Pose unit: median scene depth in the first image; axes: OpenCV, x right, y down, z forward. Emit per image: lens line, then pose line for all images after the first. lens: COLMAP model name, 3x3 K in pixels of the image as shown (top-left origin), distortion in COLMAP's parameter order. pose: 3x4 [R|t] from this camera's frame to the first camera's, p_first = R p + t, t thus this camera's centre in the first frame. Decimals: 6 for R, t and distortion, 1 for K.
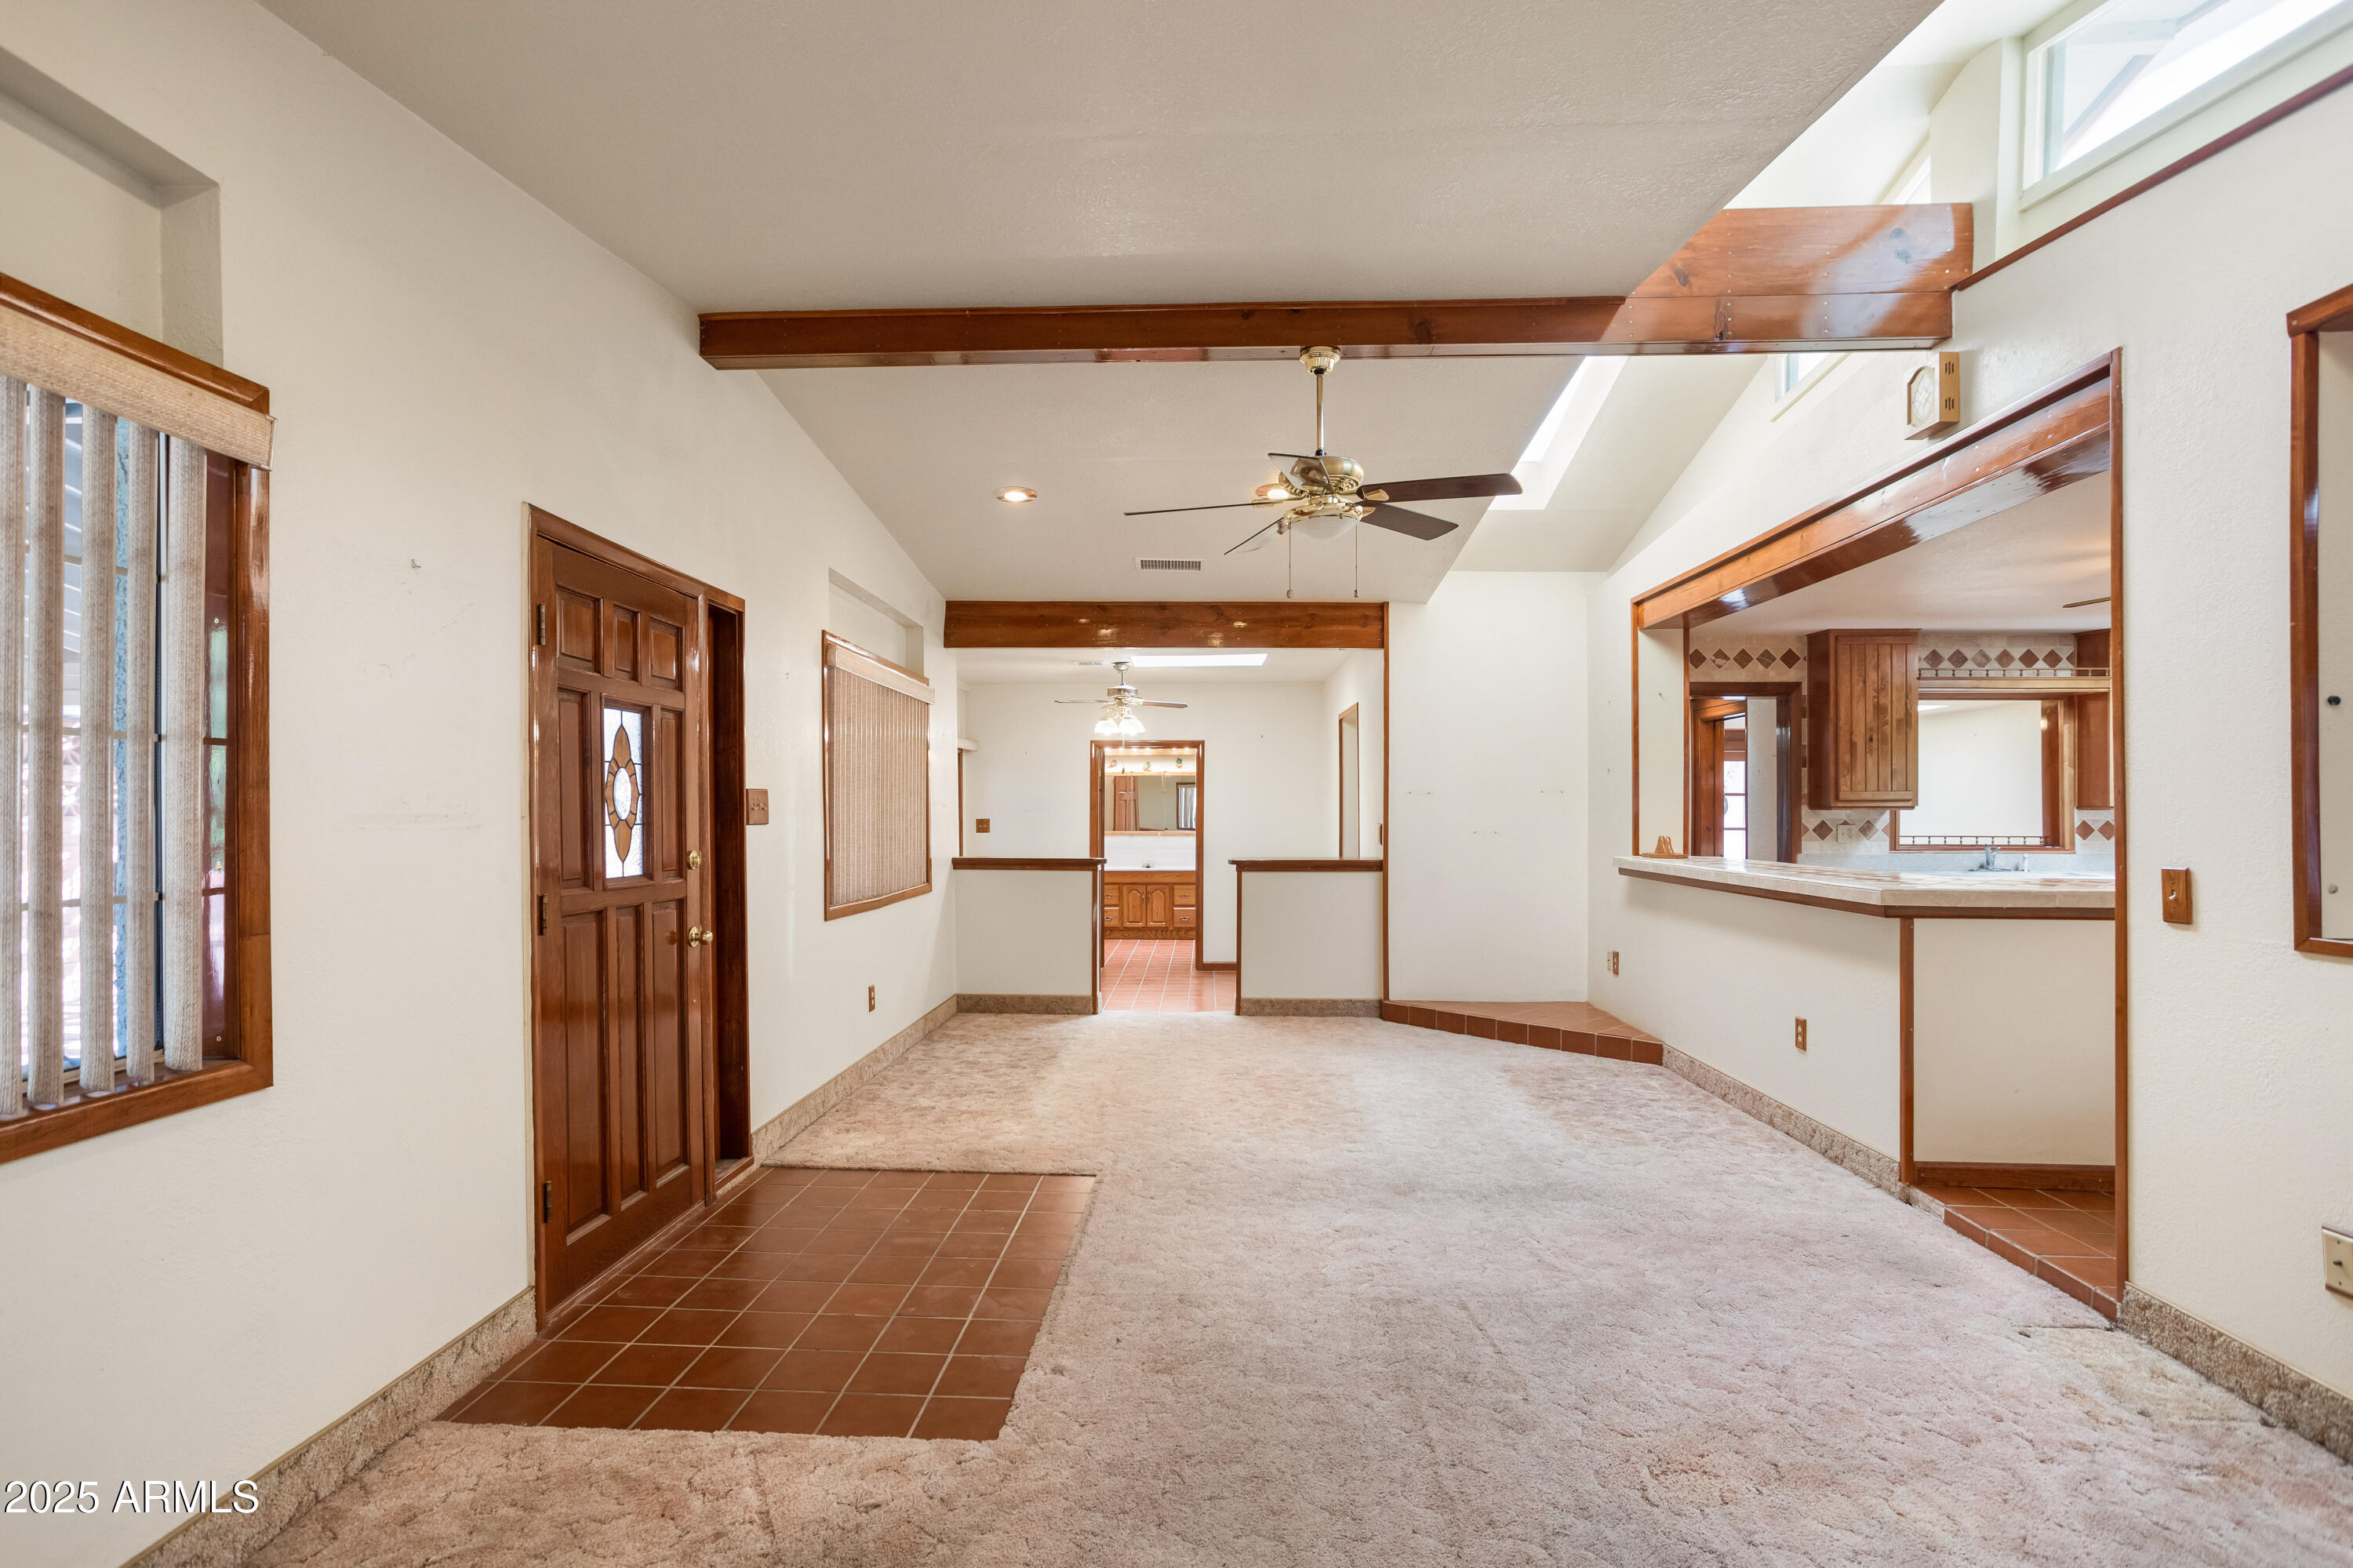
lens RADIAL K [[1167.9, 0, 1173.5], [0, 1167.9, 816.3], [0, 0, 1]] dist [-0.032836, 0.015753]
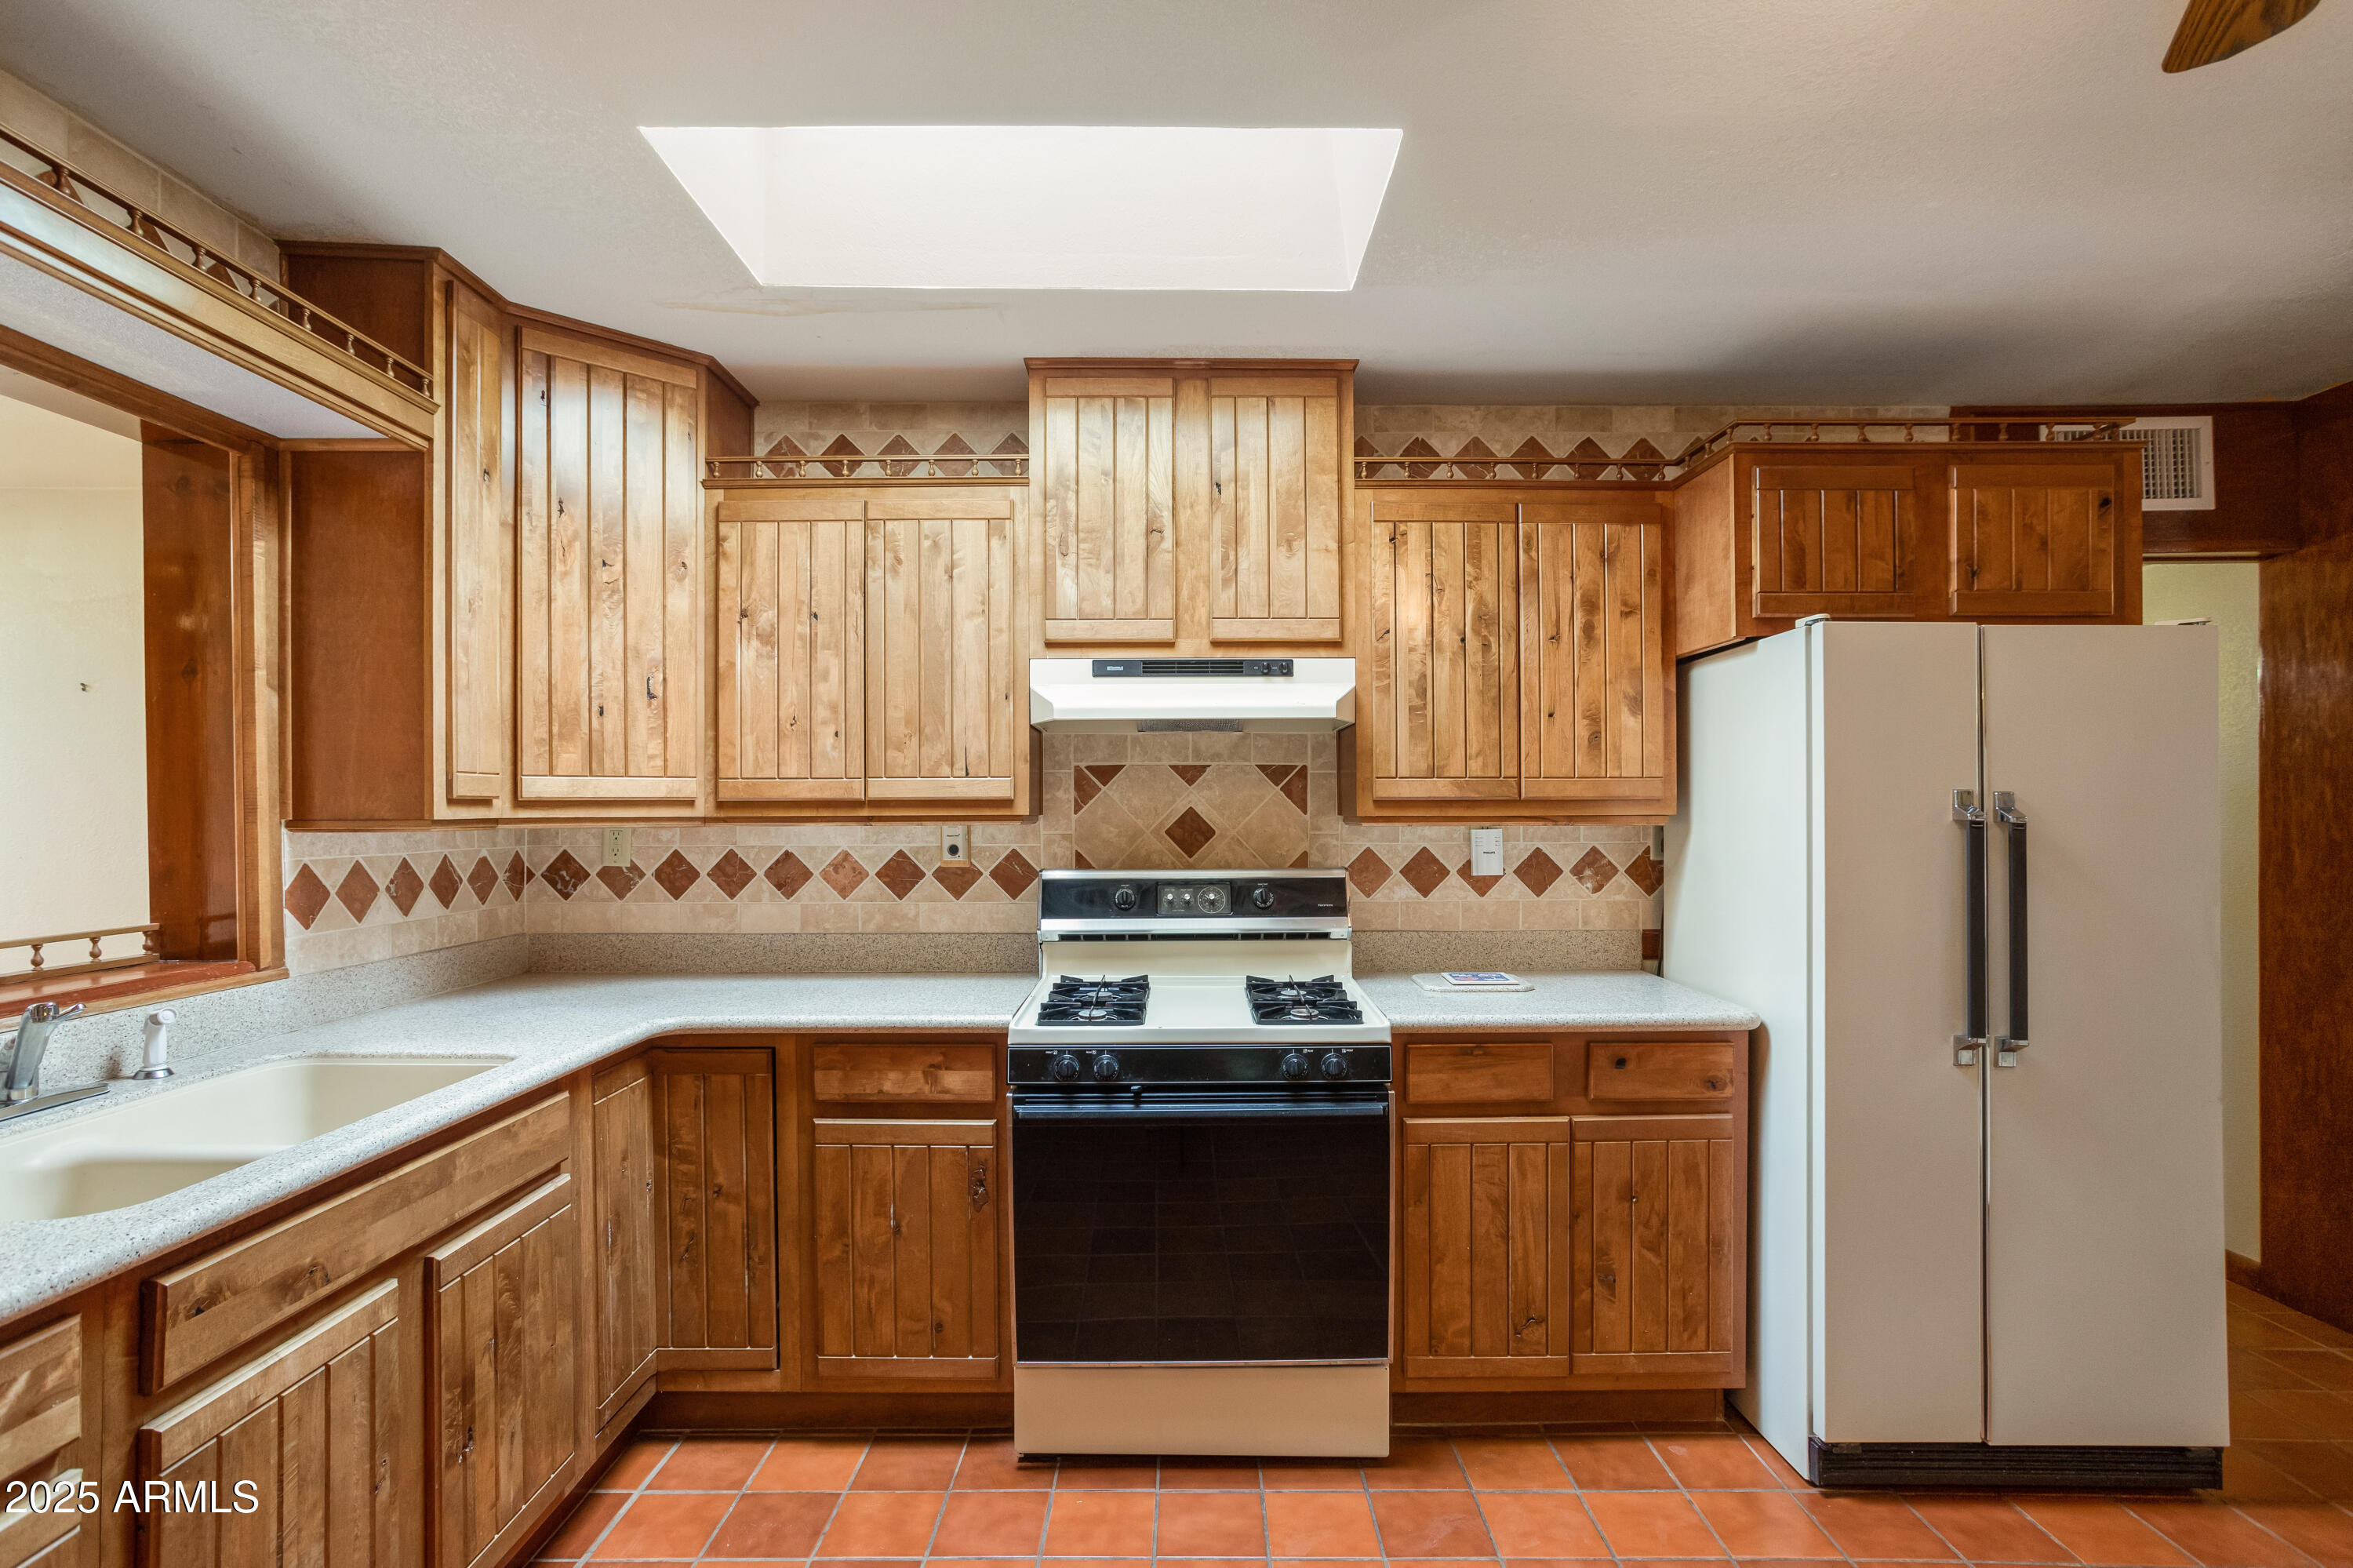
lens RADIAL K [[1167.9, 0, 1180.9], [0, 1167.9, 818.3], [0, 0, 1]] dist [-0.032836, 0.015753]
pose [[-0.053934, -0.009365, 0.998501, 0.474591], [0.008187, 0.999918, 0.009821, -0.009979], [-0.998511, 0.008704, -0.053853, 0.788710]]
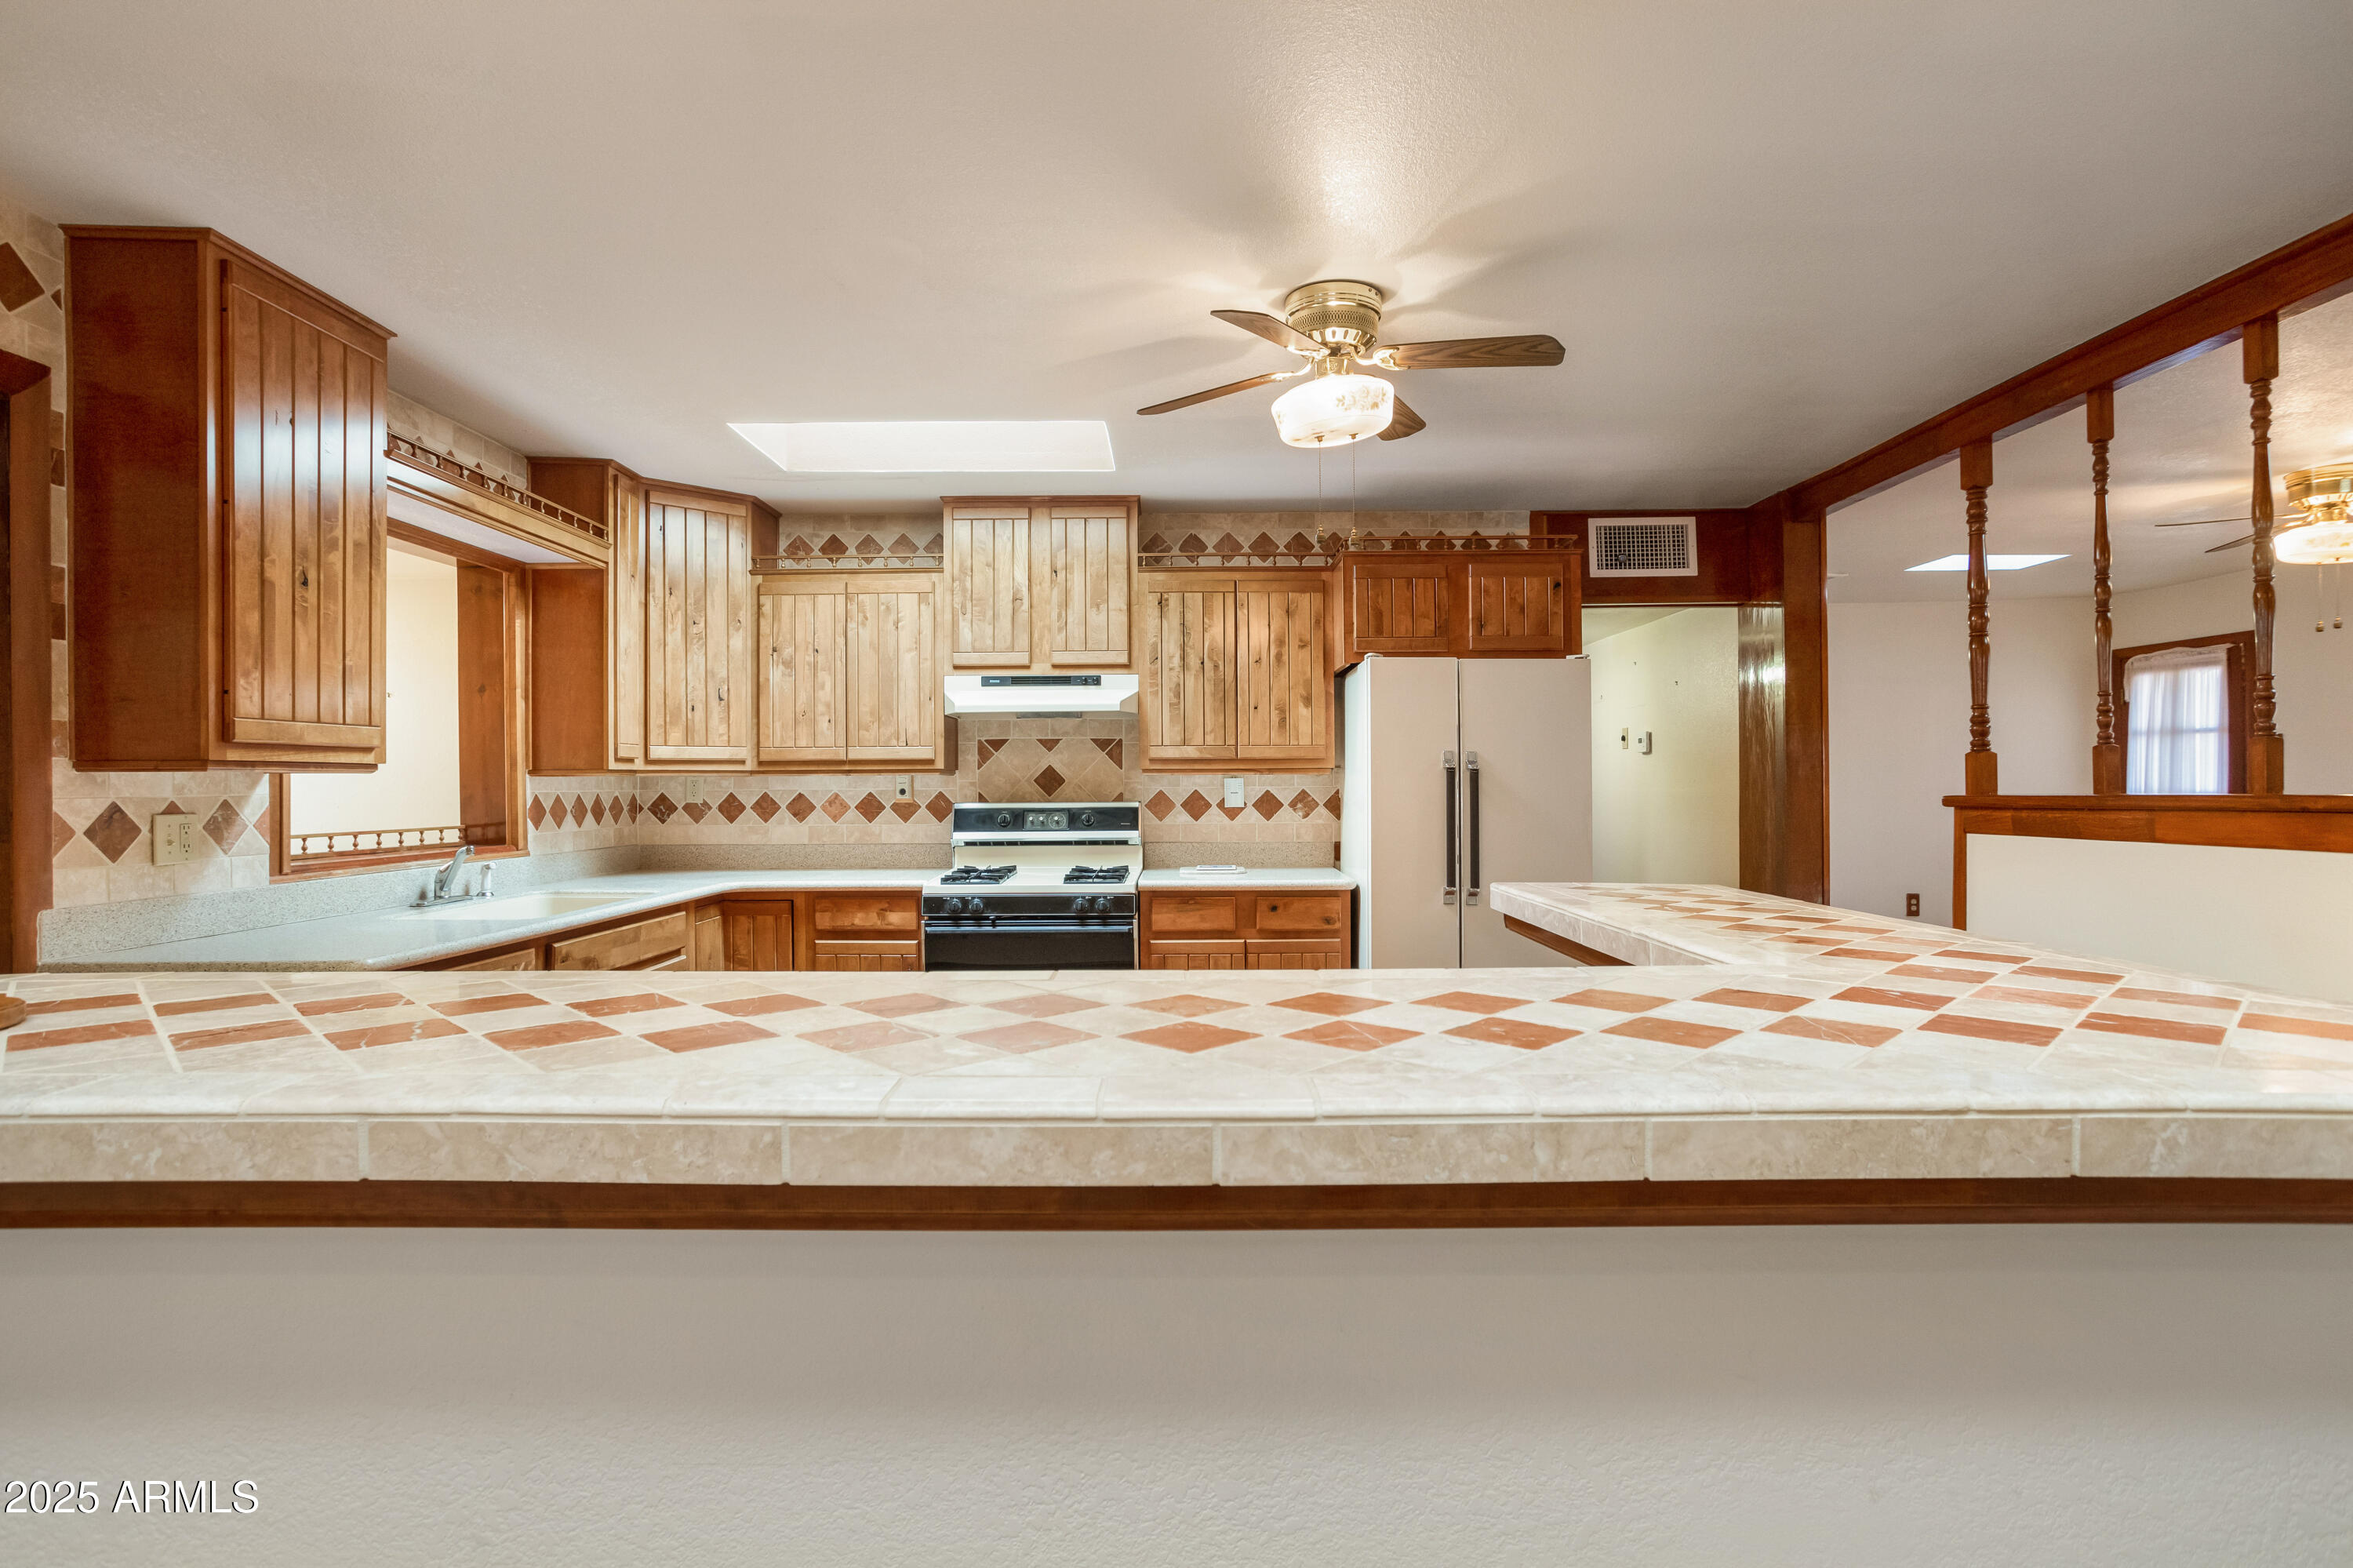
lens RADIAL K [[1167.9, 0, 1171.7], [0, 1167.9, 786.1], [0, 0, 1]] dist [-0.032836, 0.015753]
pose [[-0.038355, -0.003063, 0.999259, 0.218994], [0.010496, 0.999939, 0.003468, 0.000680], [-0.999209, 0.010621, -0.038320, 0.718644]]
